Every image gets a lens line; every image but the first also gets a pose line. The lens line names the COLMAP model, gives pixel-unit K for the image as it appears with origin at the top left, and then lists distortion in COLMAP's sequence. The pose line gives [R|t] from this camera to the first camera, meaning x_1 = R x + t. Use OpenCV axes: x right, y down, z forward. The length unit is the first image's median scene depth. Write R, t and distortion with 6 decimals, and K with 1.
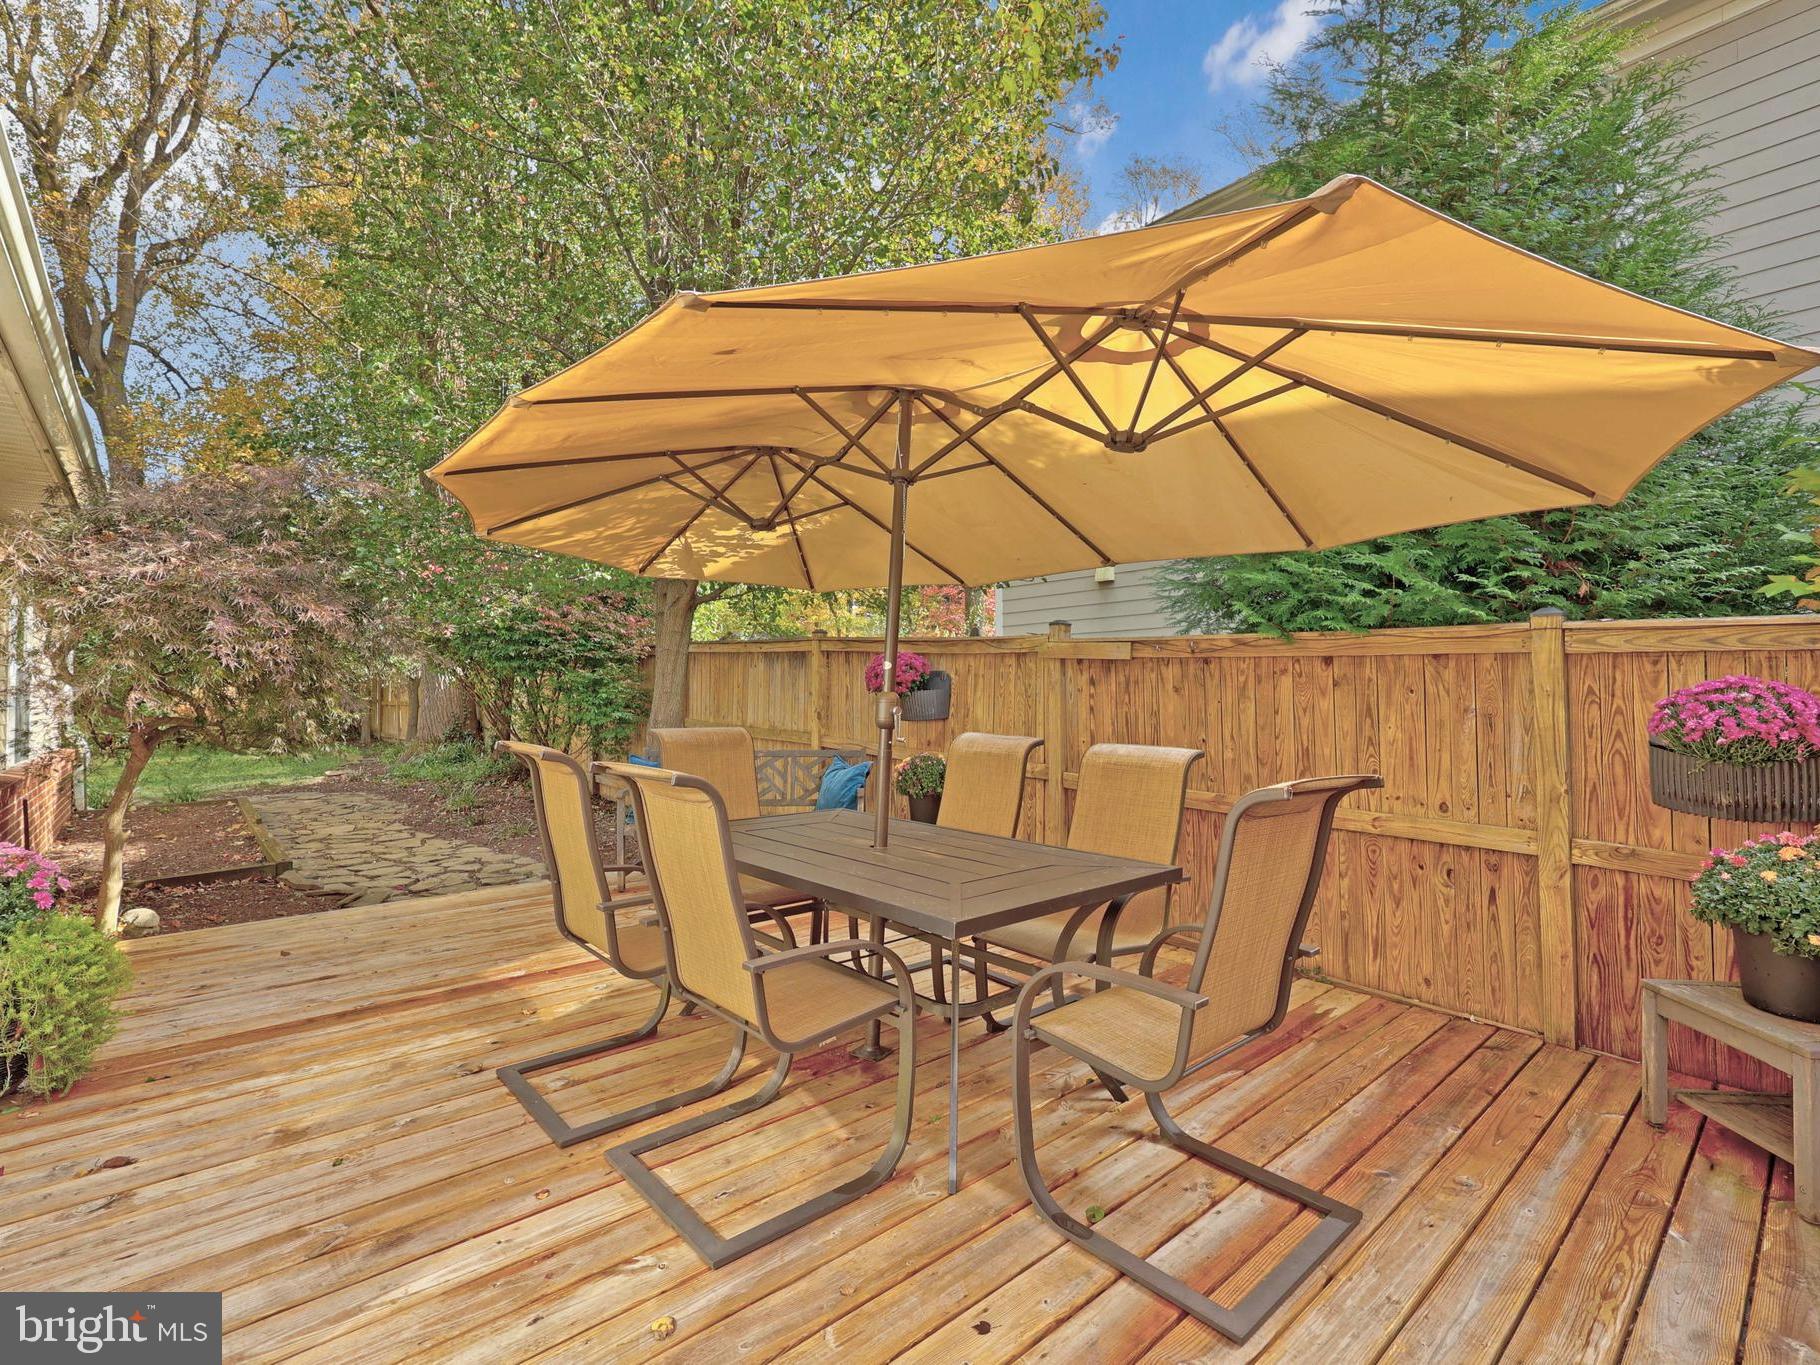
lens RADIAL K [[839.2, 0, 910.0], [0, 839.2, 682.5], [0, 0, 1]] dist [0.000229, 0.000010]
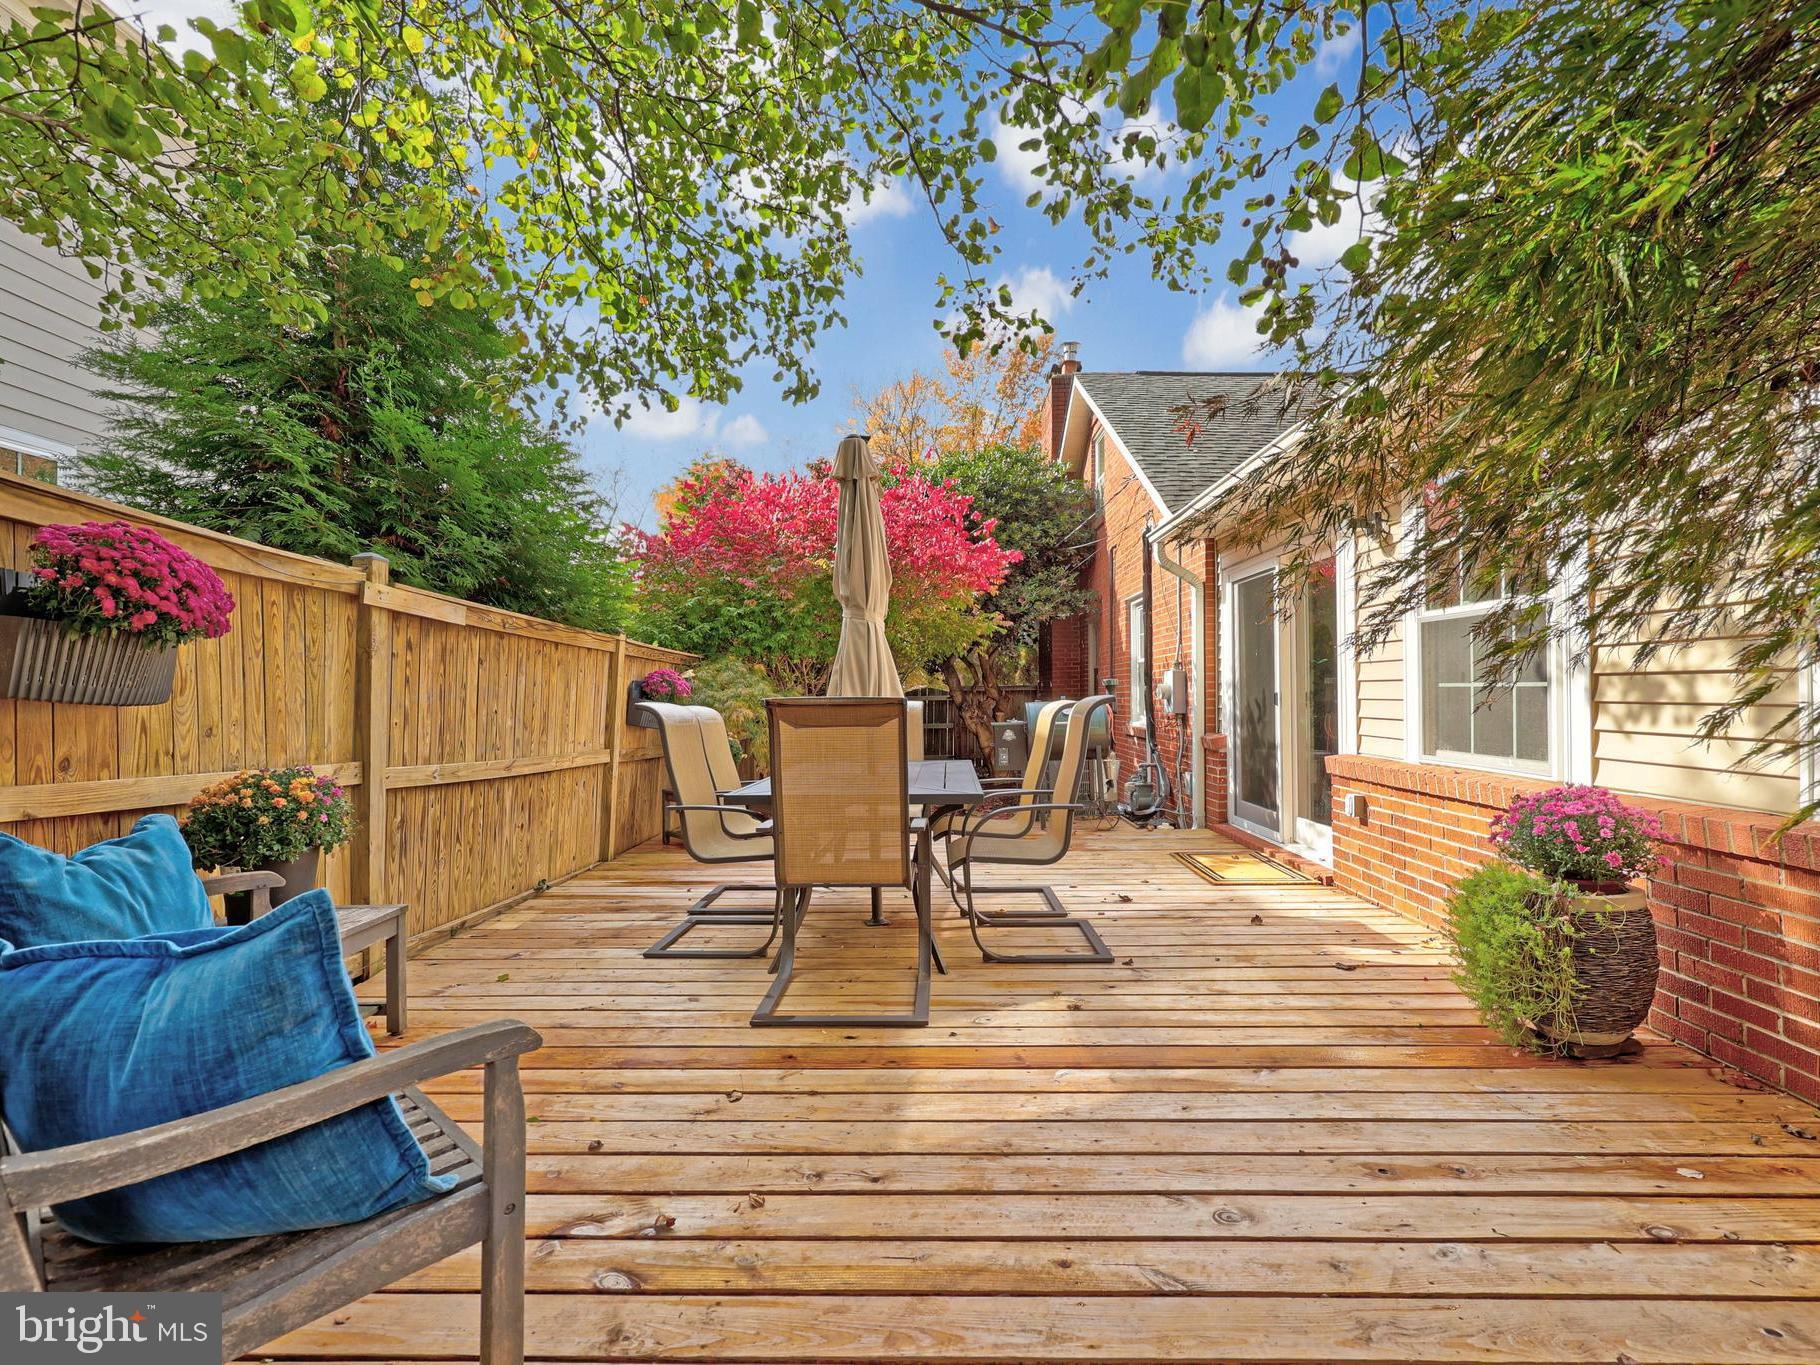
lens RADIAL K [[839.2, 0, 910.0], [0, 839.2, 682.5], [0, 0, 1]] dist [0.000229, 0.000010]
pose [[-0.728740, 0.011378, 0.684696, -1.037100], [-0.010863, 0.999544, -0.028171, 0.078942], [-0.684705, -0.027967, -0.728284, 1.954889]]
